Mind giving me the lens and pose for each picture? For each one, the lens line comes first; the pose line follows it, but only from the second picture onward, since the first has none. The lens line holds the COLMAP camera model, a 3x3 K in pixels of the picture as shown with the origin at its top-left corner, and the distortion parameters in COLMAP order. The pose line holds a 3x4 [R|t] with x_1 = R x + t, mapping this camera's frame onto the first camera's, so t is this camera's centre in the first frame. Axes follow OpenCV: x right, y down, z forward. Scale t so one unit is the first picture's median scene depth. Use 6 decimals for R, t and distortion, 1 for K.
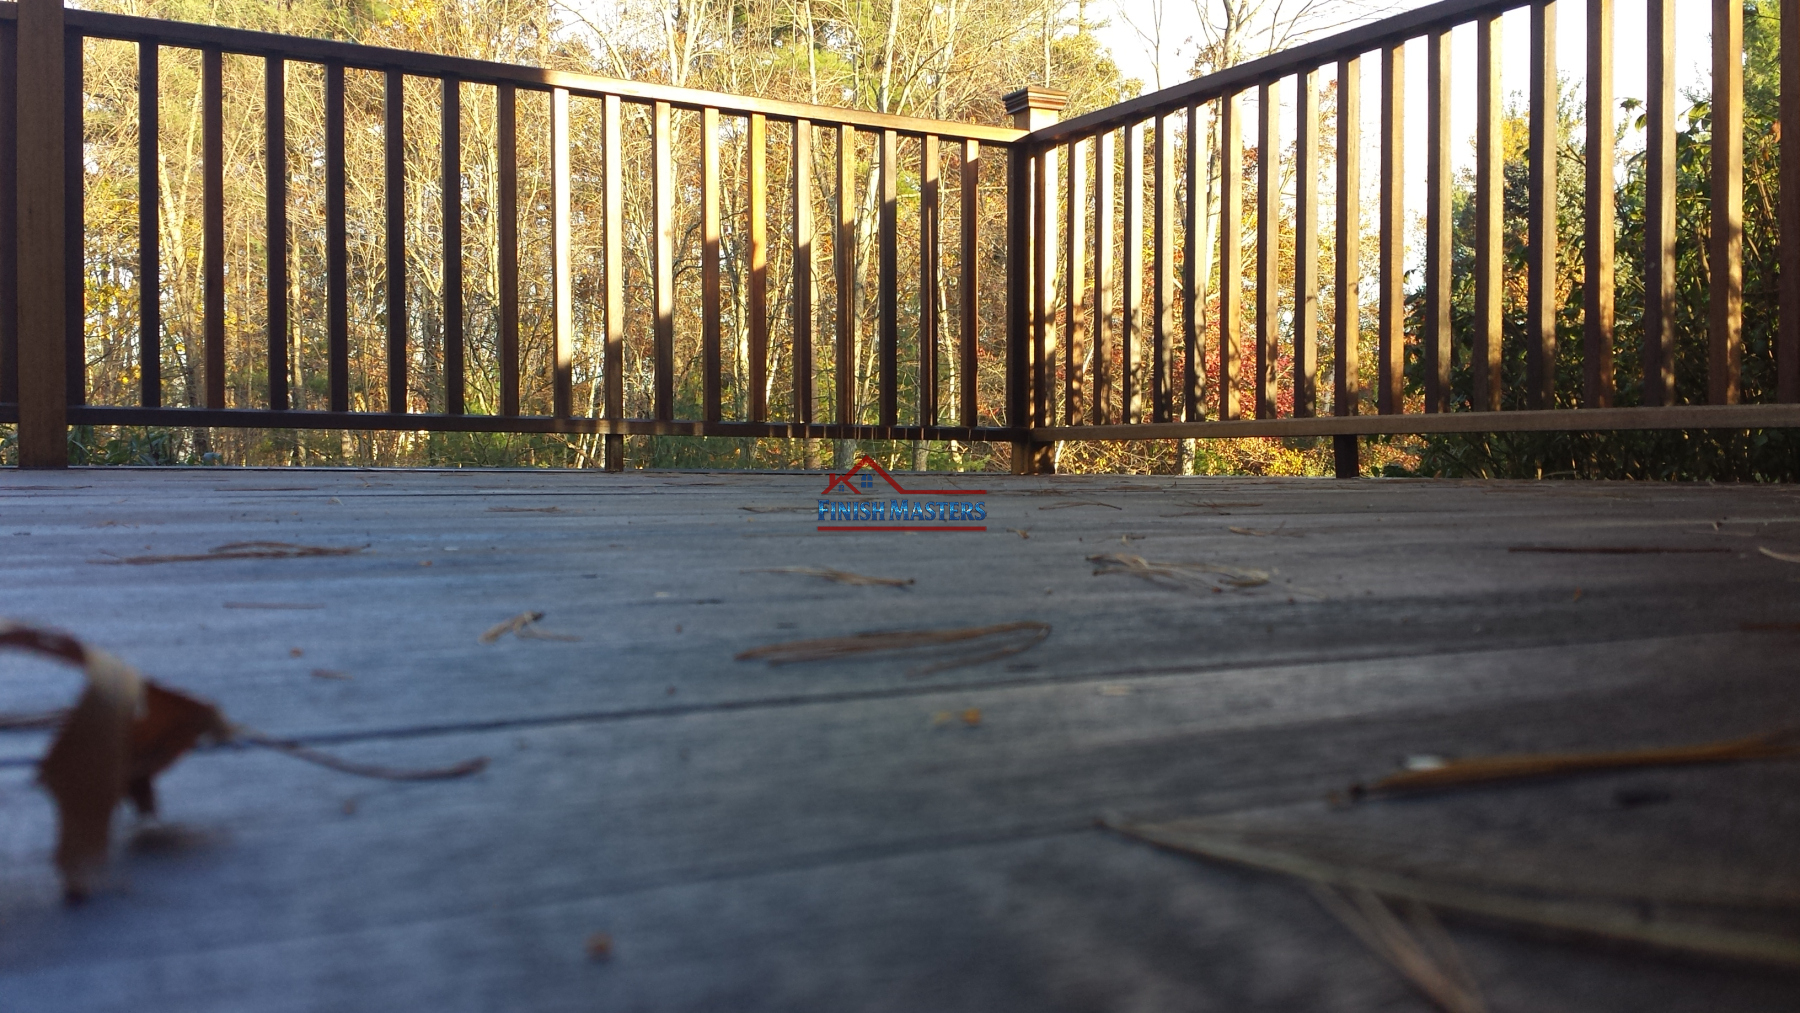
lens RADIAL K [[1679.0, 0, 897.7], [0, 1679.0, 511.1], [0, 0, 1]] dist [0.035613, 0.000000]
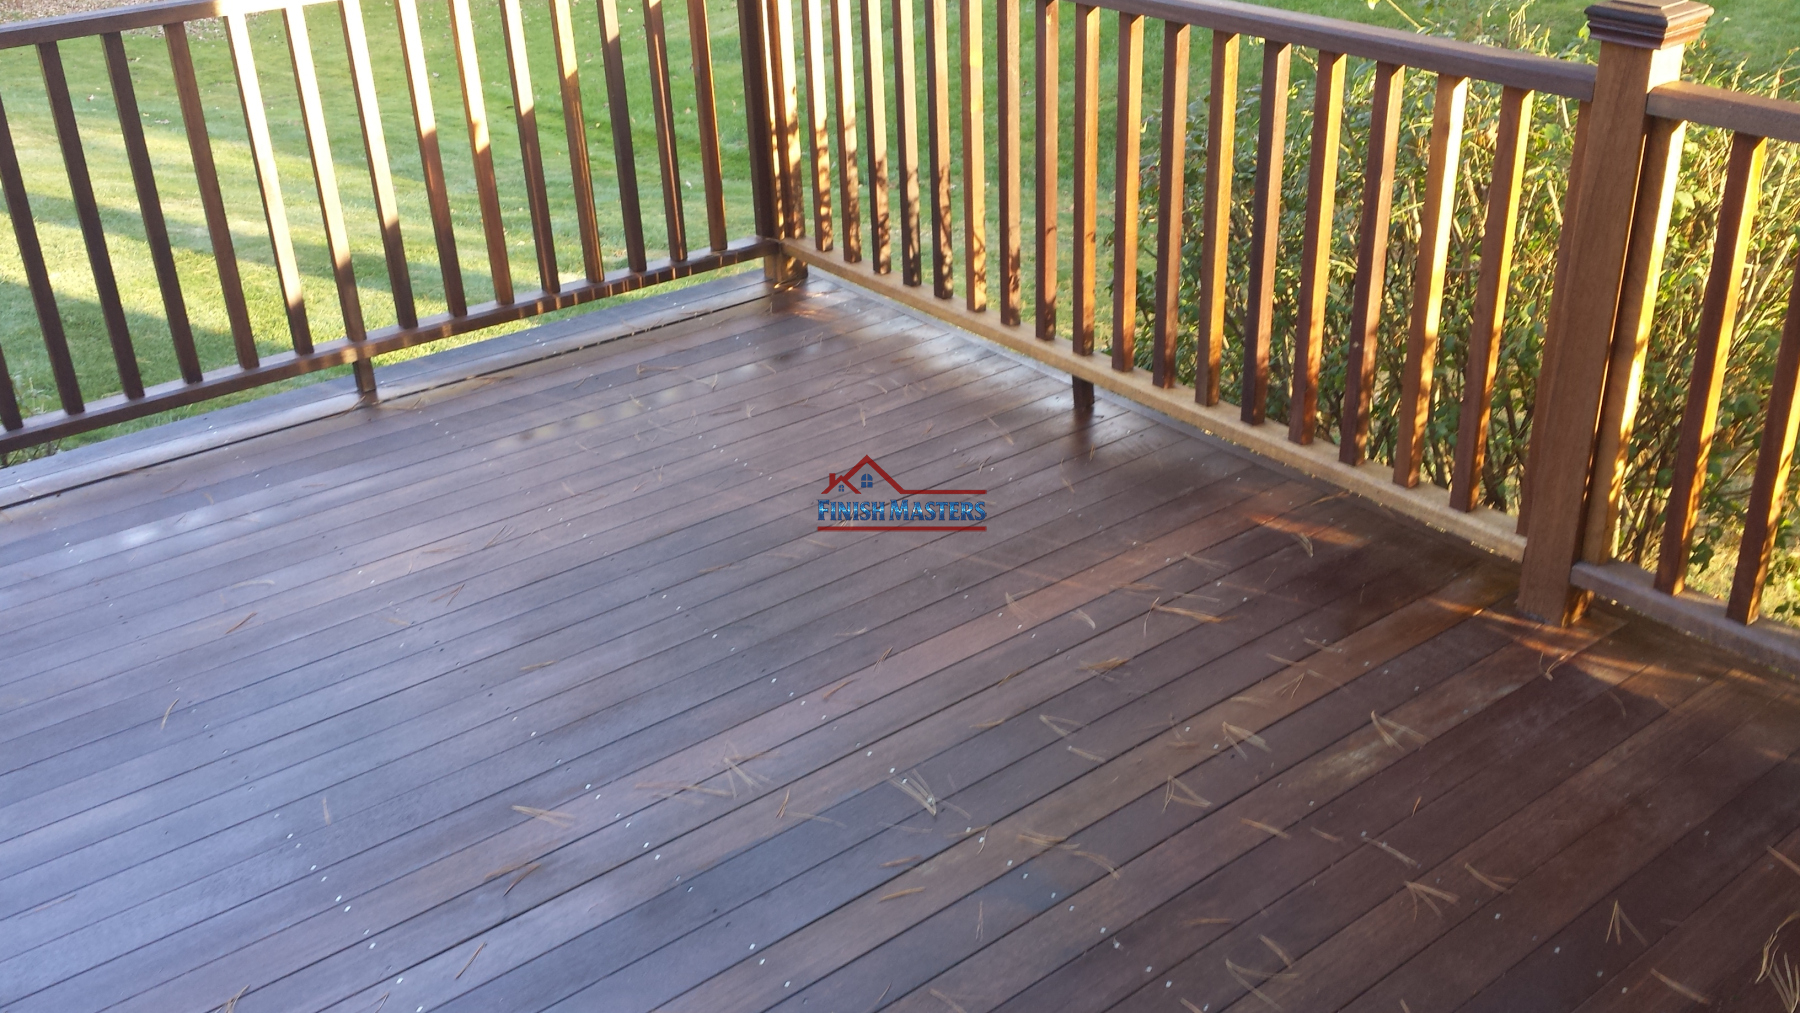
lens RADIAL K [[1679.0, 0, 908.2], [0, 1679.0, 507.4], [0, 0, 1]] dist [0.035613, 0.000000]
pose [[0.986666, -0.109187, 0.120702, 0.016746], [0.046647, 0.900189, 0.432994, -0.362247], [-0.155932, -0.421590, 0.893279, 0.031118]]
